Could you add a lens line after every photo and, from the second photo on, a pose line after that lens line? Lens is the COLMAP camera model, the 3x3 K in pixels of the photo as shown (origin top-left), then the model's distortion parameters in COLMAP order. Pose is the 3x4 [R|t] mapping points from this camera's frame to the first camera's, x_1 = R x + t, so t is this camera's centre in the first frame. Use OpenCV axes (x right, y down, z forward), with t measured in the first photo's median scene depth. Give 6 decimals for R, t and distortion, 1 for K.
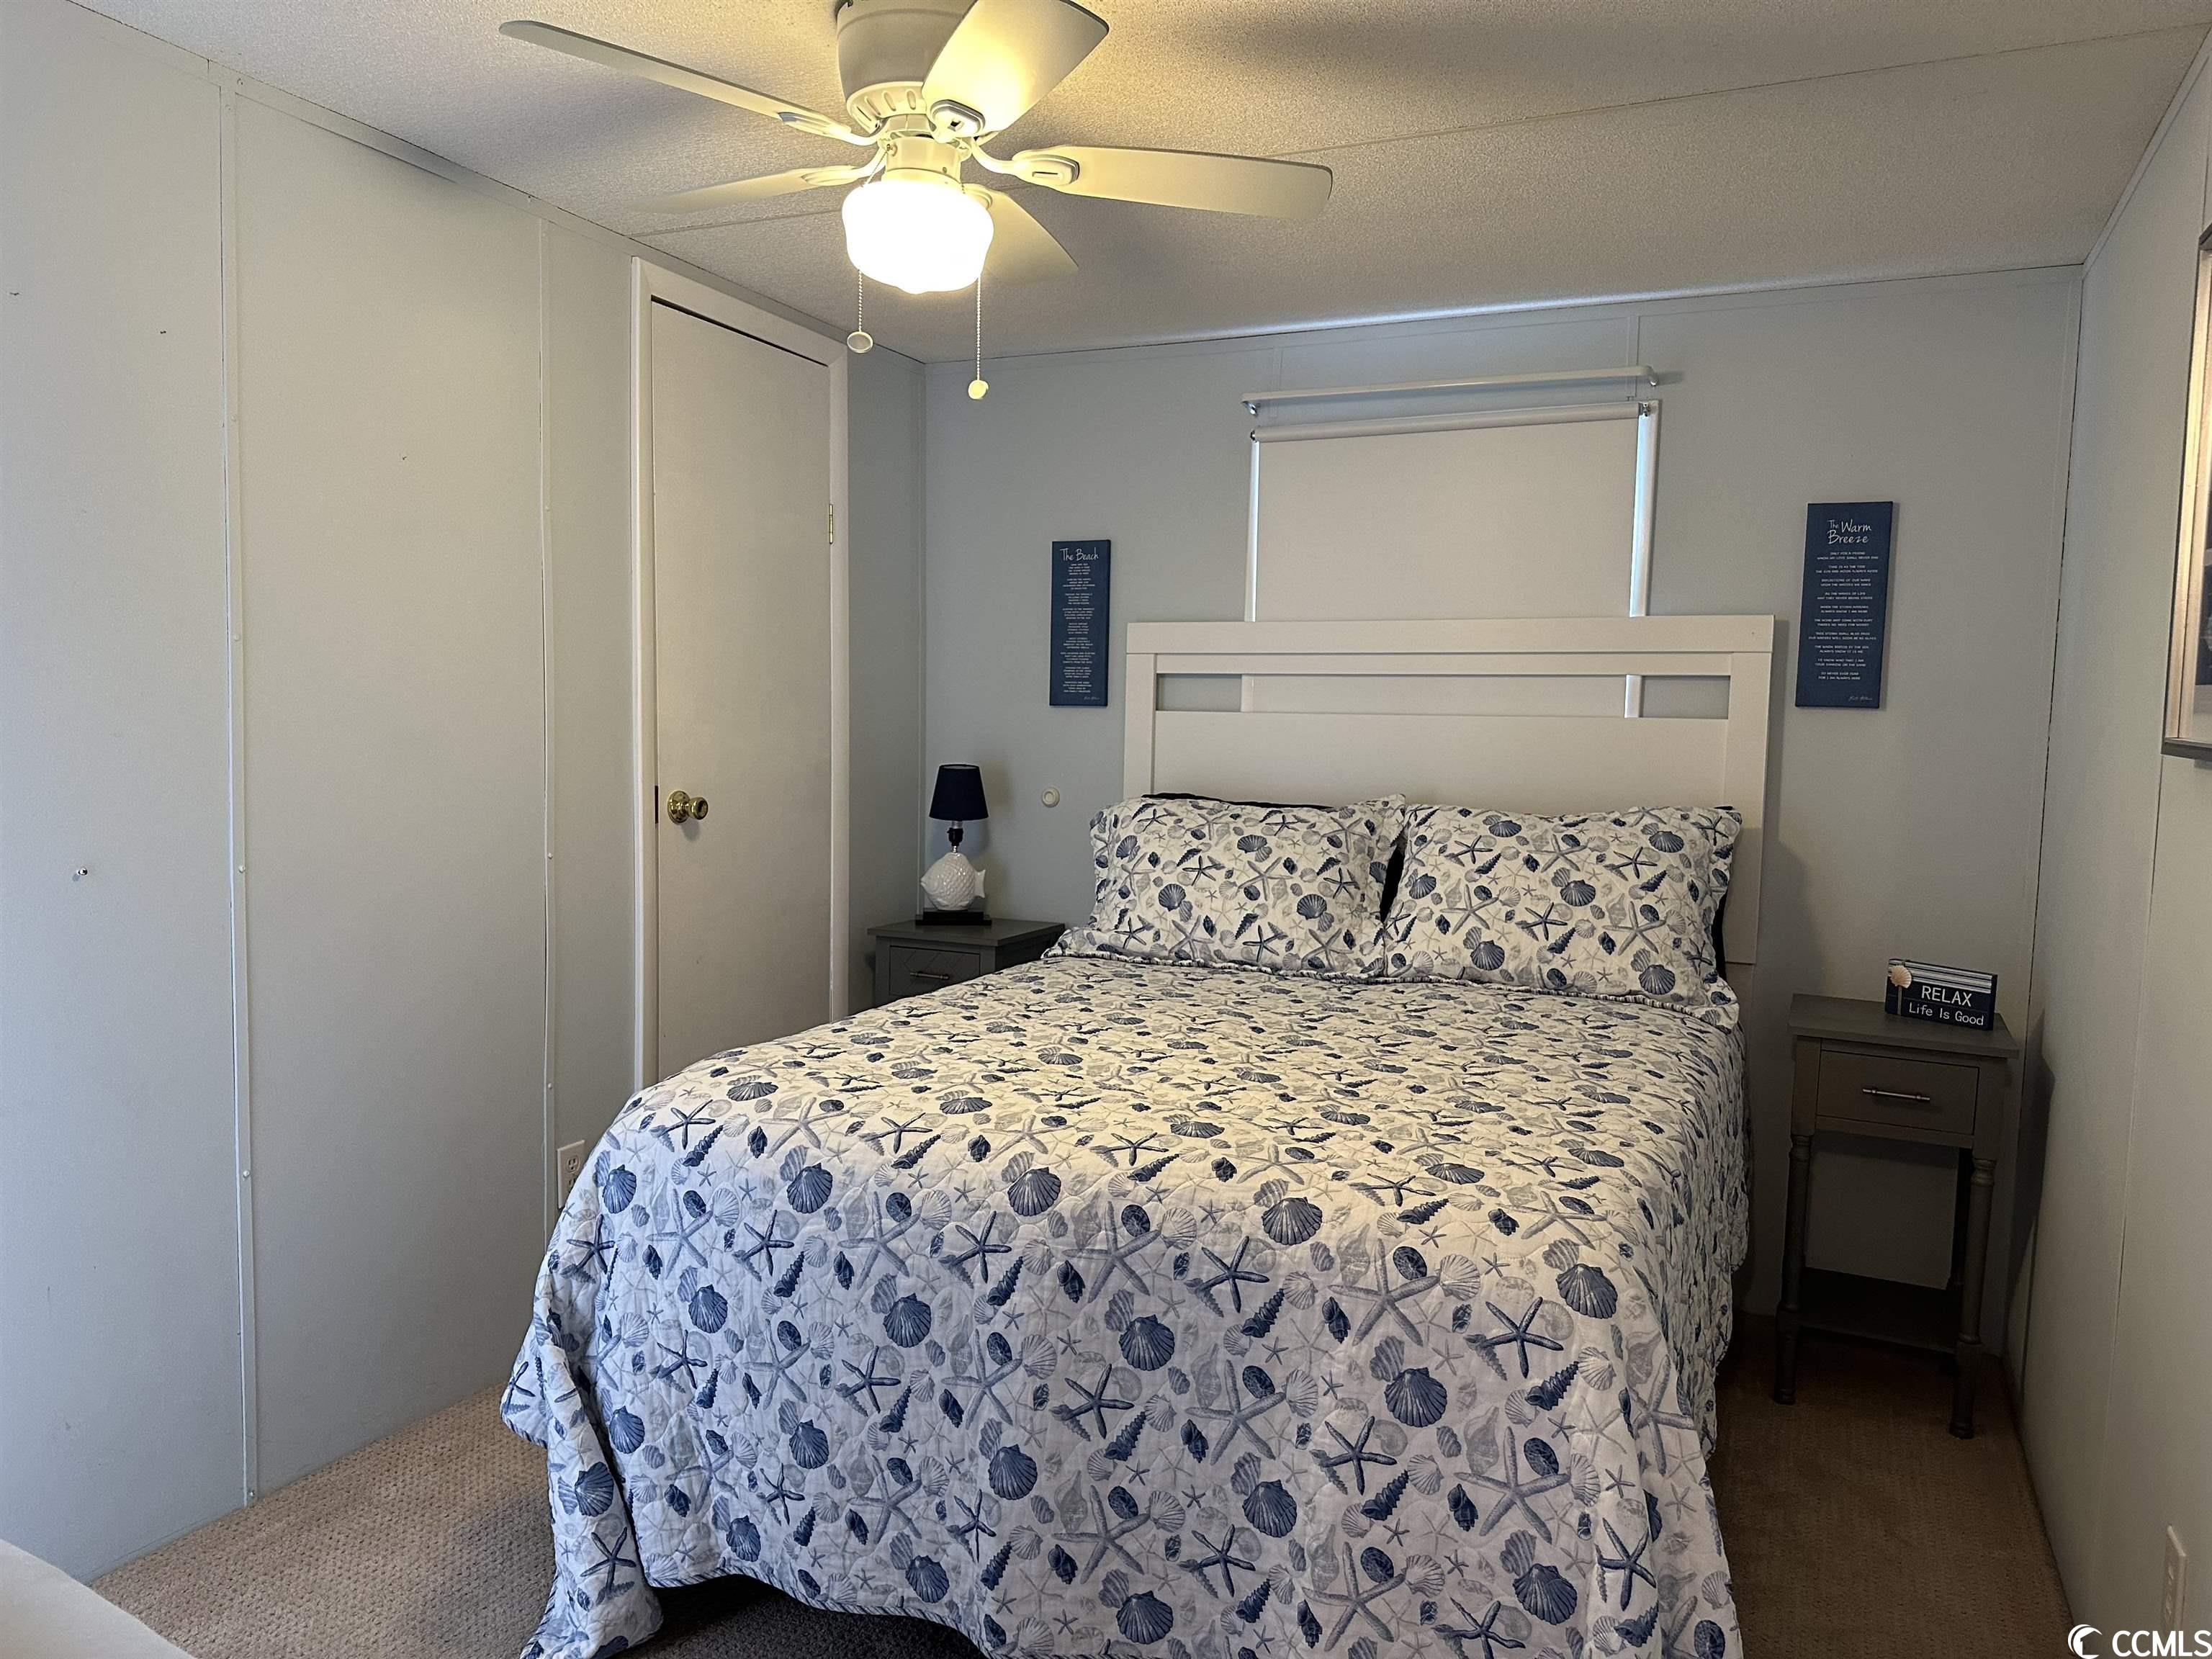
lens RADIAL K [[1549.3, 0, 1100.9], [0, 1549.3, 822.3], [0, 0, 1]] dist [0.022957, -0.004966]
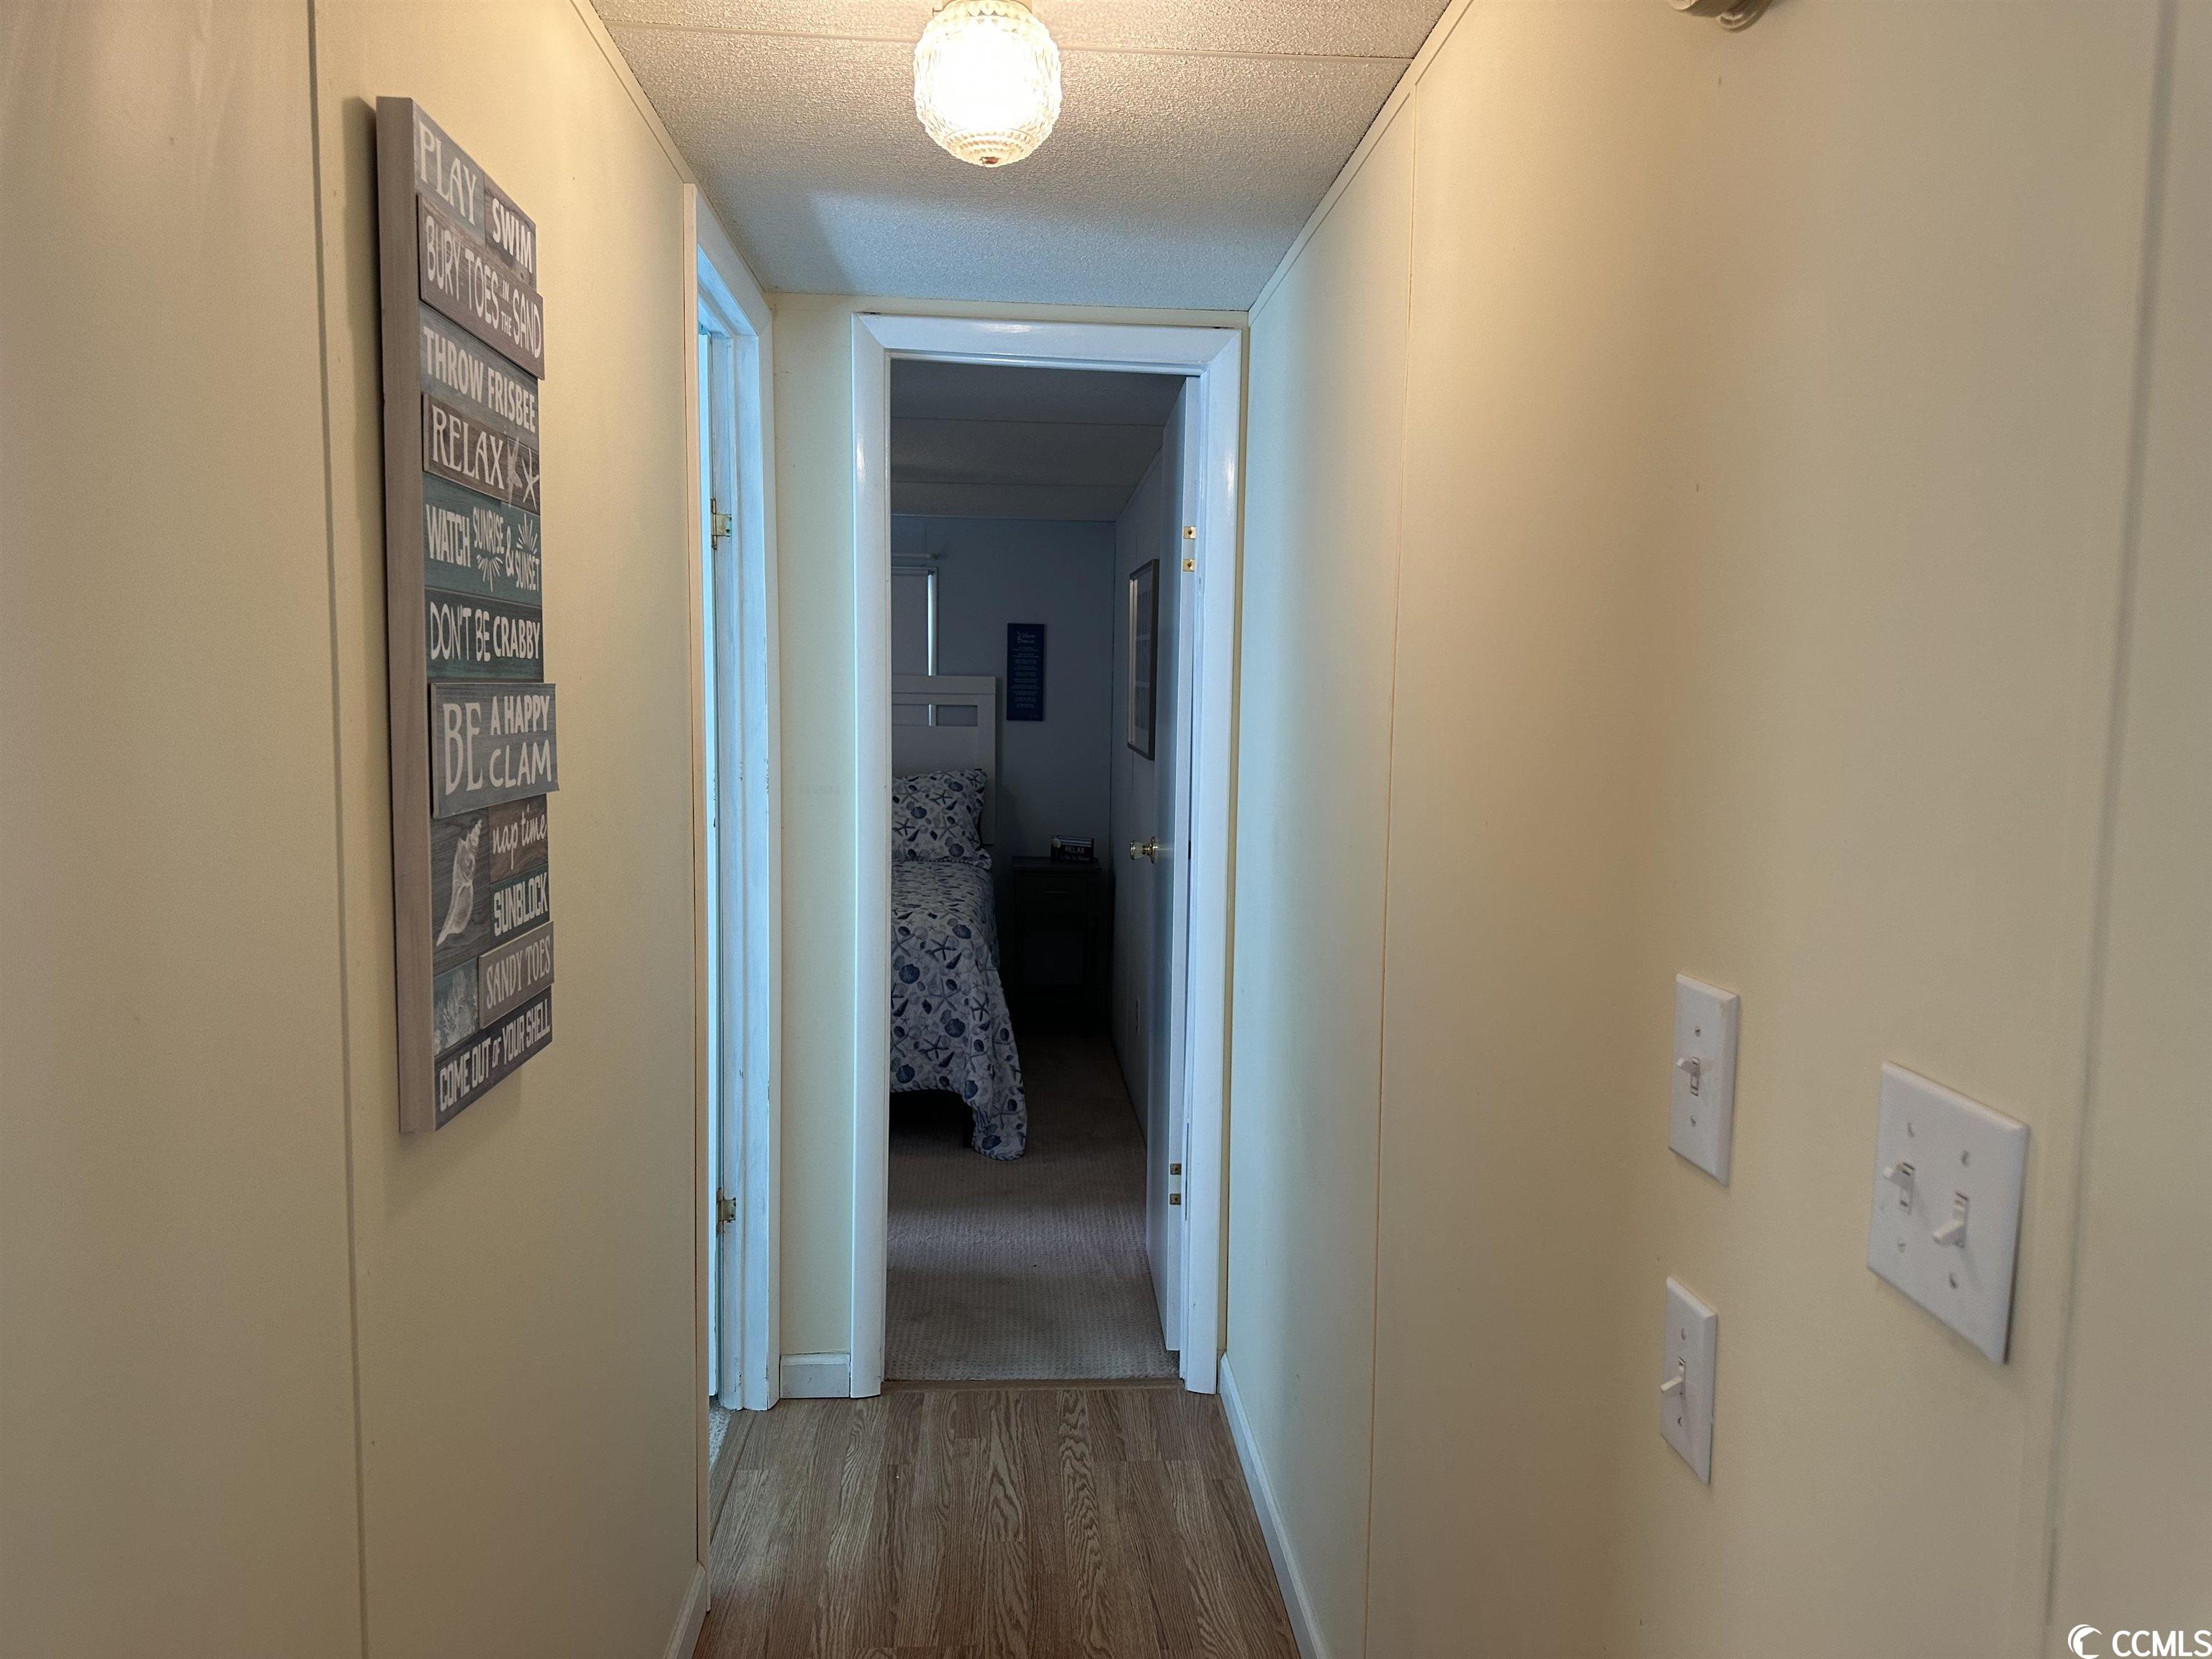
lens RADIAL K [[1549.3, 0, 1105.4], [0, 1549.3, 831.8], [0, 0, 1]] dist [0.022957, -0.004966]
pose [[0.878524, -0.056453, 0.474351, -0.480630], [0.044650, 0.998349, 0.036120, 0.007157], [-0.475607, -0.010553, 0.879595, -0.993361]]
